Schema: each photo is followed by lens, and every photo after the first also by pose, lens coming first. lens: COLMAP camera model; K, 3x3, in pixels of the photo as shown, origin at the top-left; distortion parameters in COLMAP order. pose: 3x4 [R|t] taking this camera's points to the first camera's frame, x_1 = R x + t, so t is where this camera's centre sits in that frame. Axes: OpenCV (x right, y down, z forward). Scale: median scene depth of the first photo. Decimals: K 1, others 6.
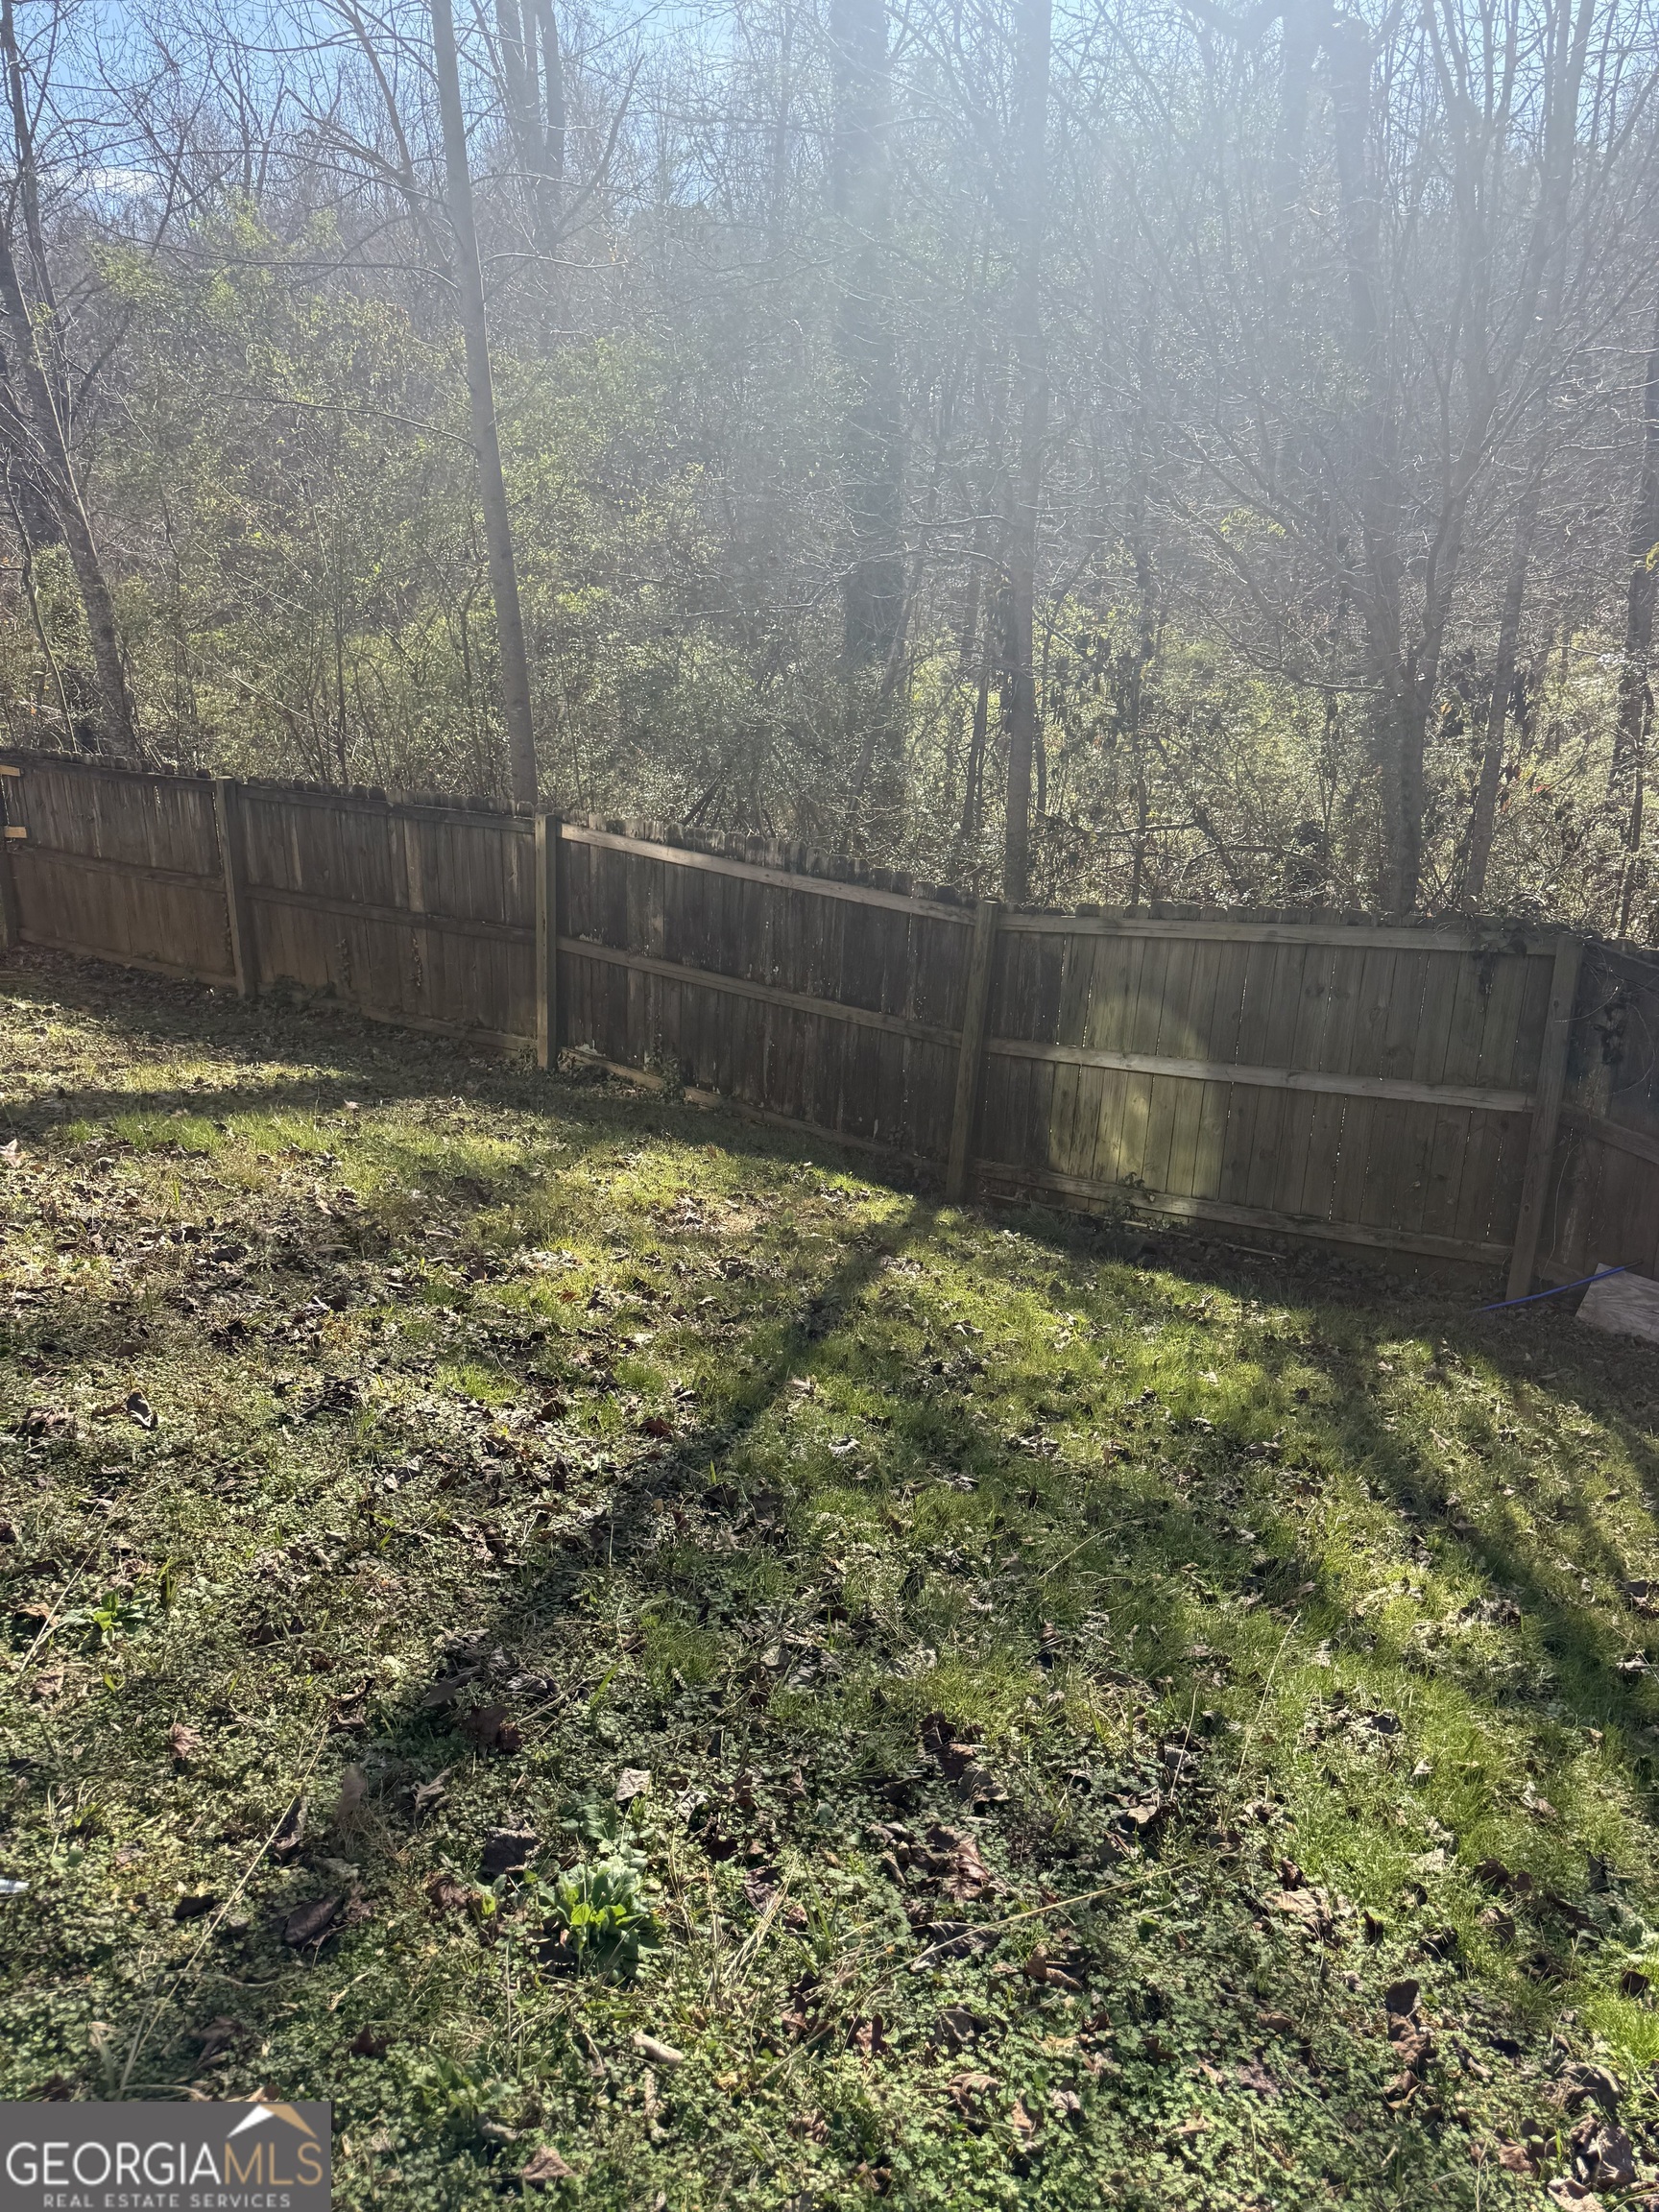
lens RADIAL K [[1572.5, 0, 832.9], [0, 1572.5, 1103.9], [0, 0, 1]] dist [0.007775, -0.017154]
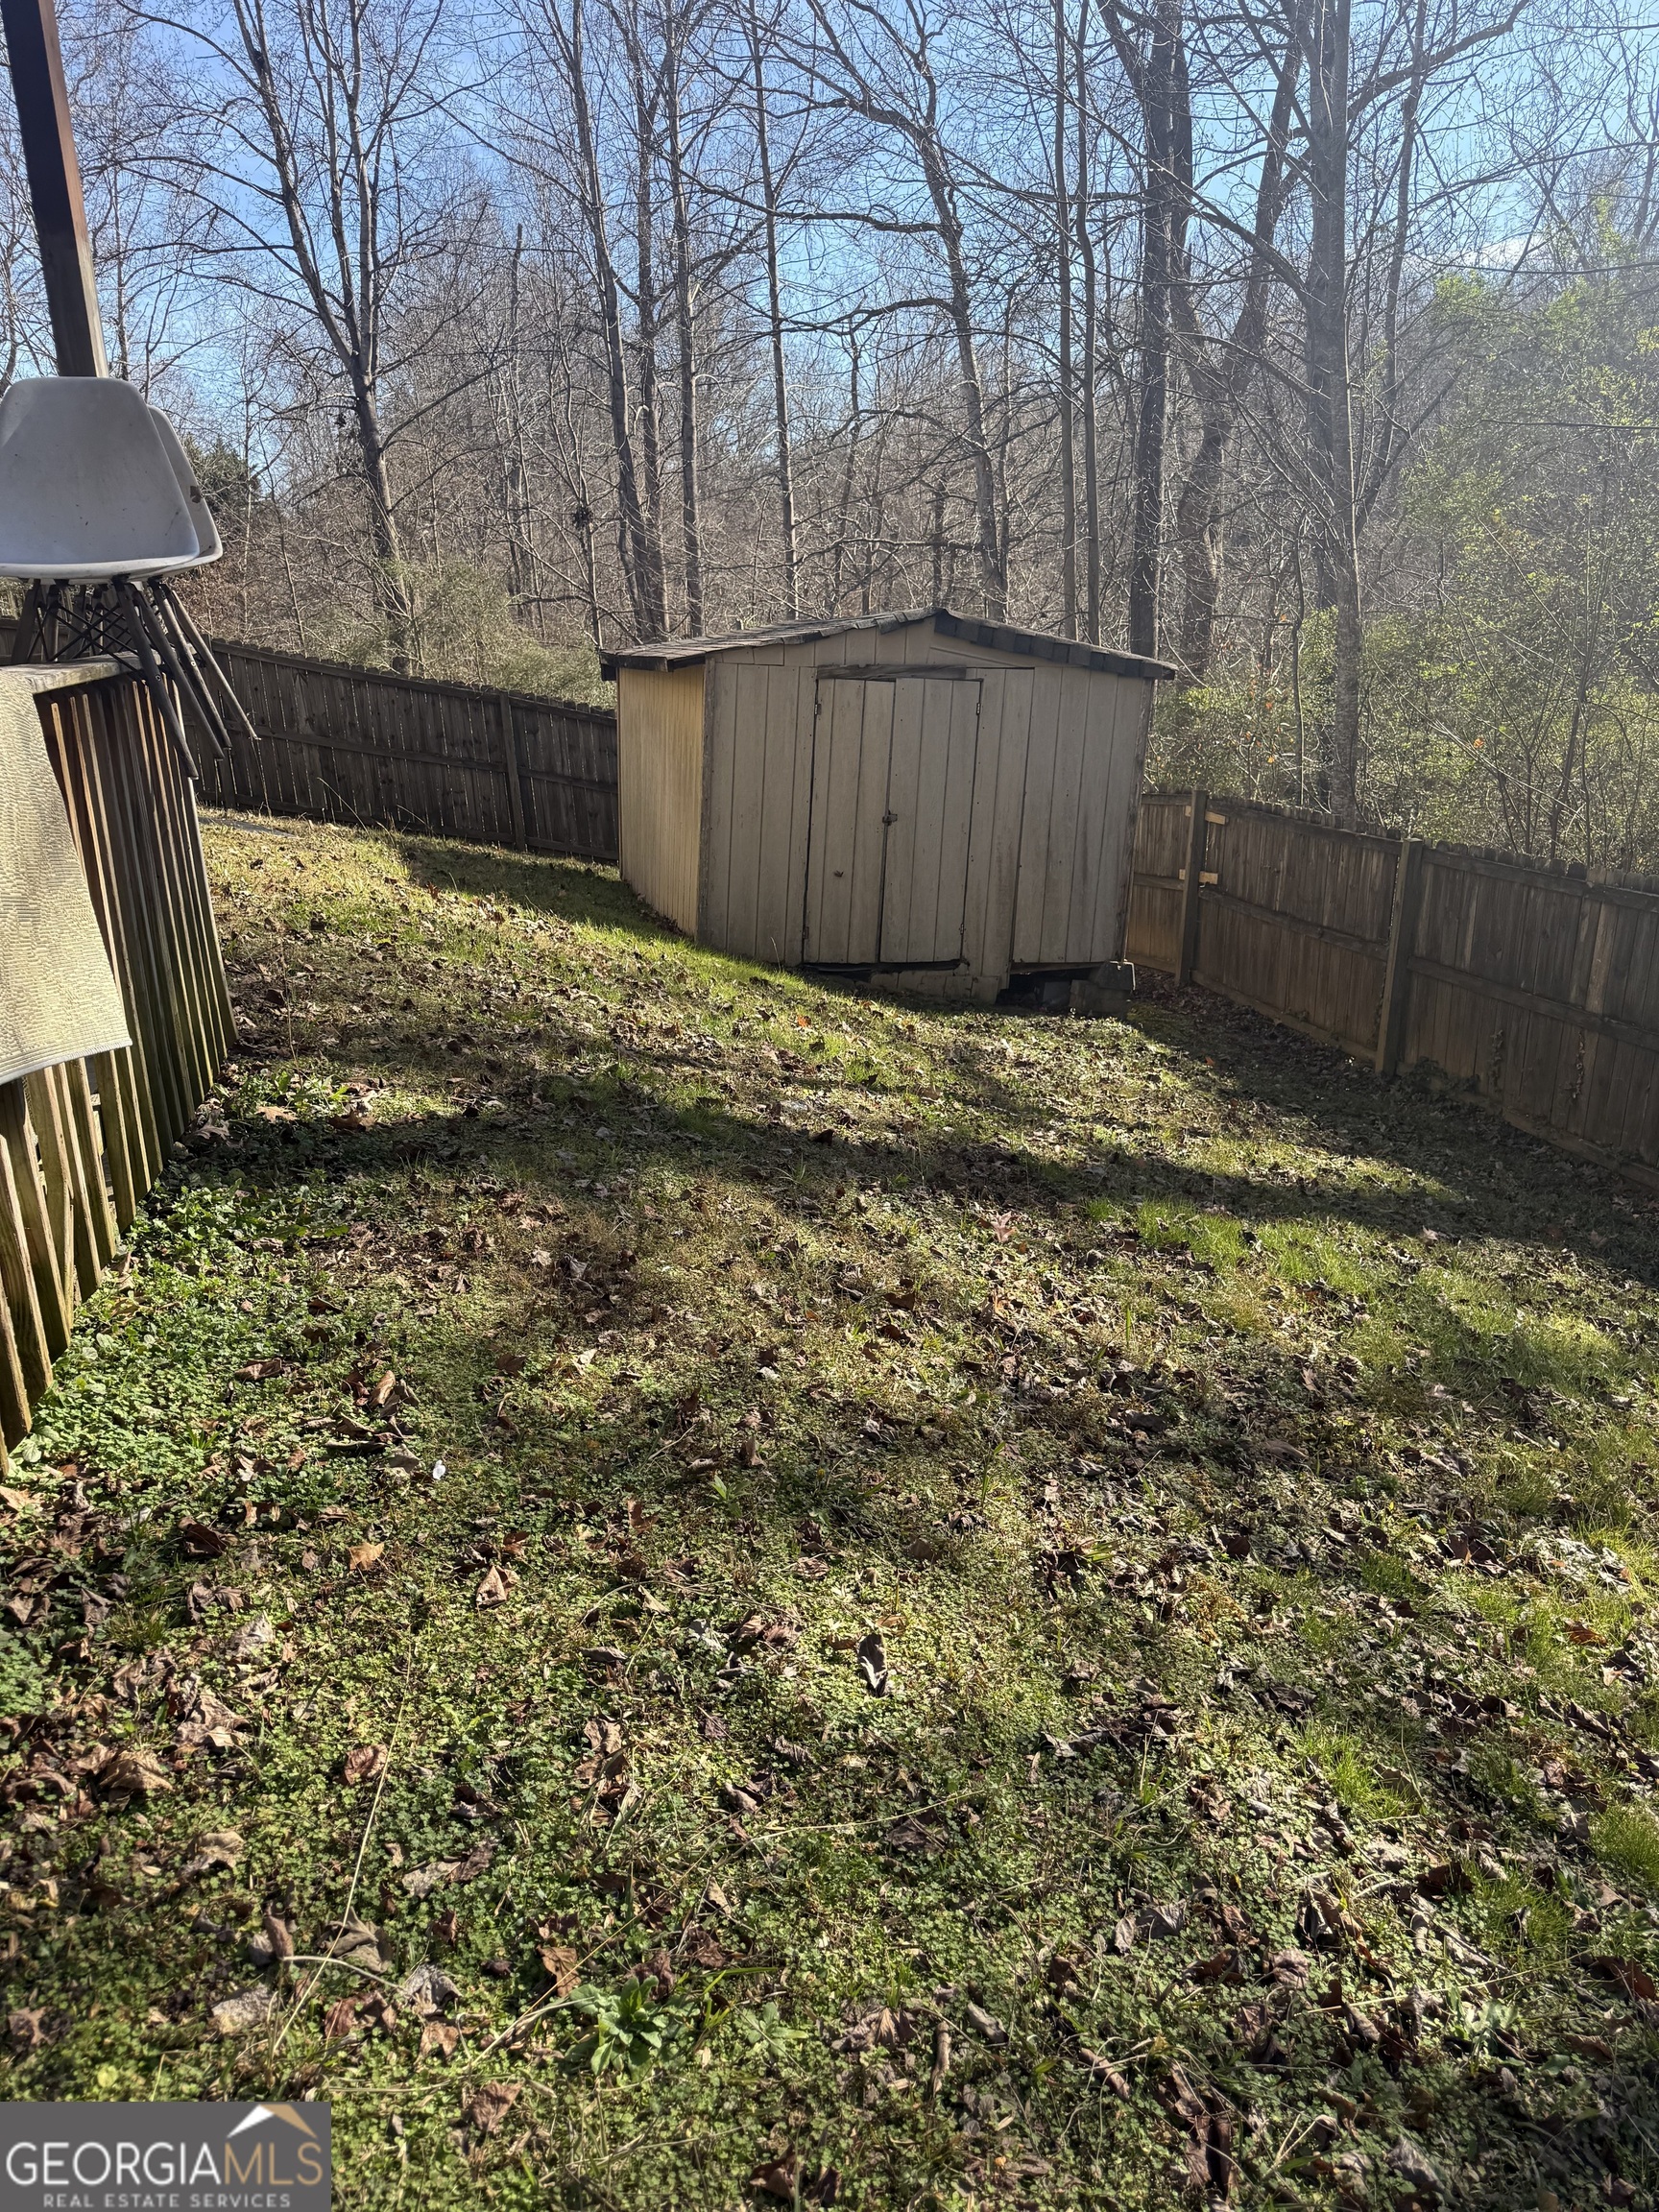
lens RADIAL K [[1572.5, 0, 828.5], [0, 1572.5, 1116.2], [0, 0, 1]] dist [0.007775, -0.017154]
pose [[0.733782, 0.190131, -0.652238, -0.005477], [-0.208385, 0.976753, 0.050292, -0.058847], [0.646637, 0.099014, 0.756344, 0.234283]]
